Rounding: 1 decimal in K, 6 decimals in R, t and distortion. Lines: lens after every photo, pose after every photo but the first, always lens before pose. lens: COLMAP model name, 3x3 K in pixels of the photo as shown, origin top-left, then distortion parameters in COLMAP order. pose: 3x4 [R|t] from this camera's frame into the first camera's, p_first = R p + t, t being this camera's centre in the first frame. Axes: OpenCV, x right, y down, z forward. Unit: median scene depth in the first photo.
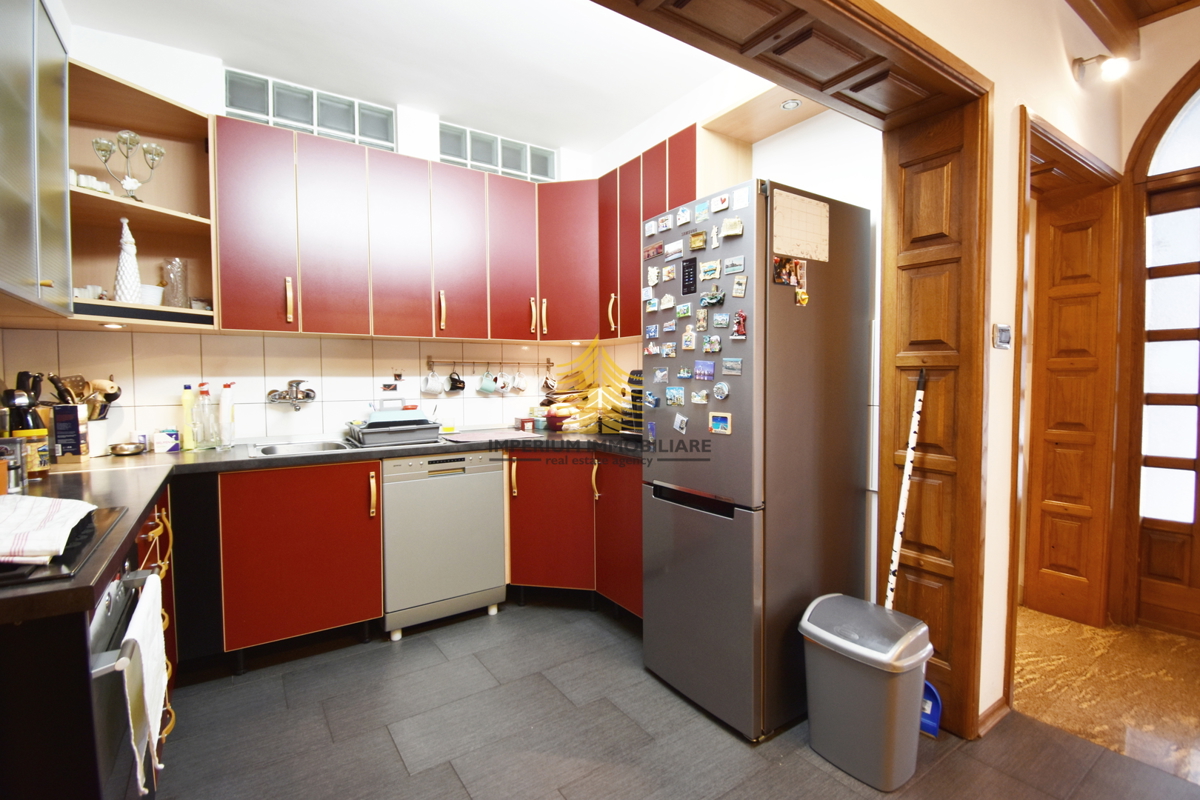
lens RADIAL K [[552.8, 0, 600.0], [0, 552.8, 400.0], [0, 0, 1]] dist [-0.003566, -0.000536]
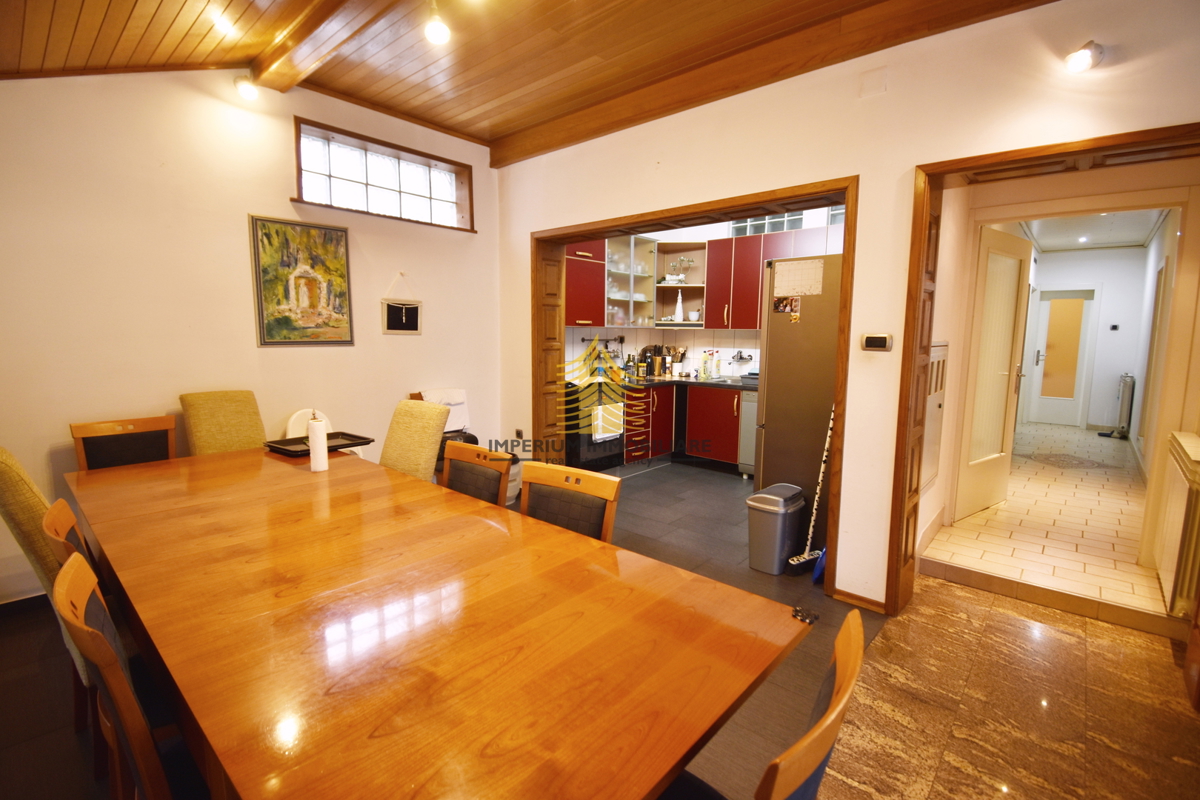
lens RADIAL K [[552.8, 0, 600.0], [0, 552.8, 400.0], [0, 0, 1]] dist [-0.003566, -0.000536]
pose [[0.228521, 0.127292, -0.965181, 1.645757], [-0.043591, 0.991759, 0.120477, -0.092976], [0.972563, 0.014542, 0.232187, -0.013854]]
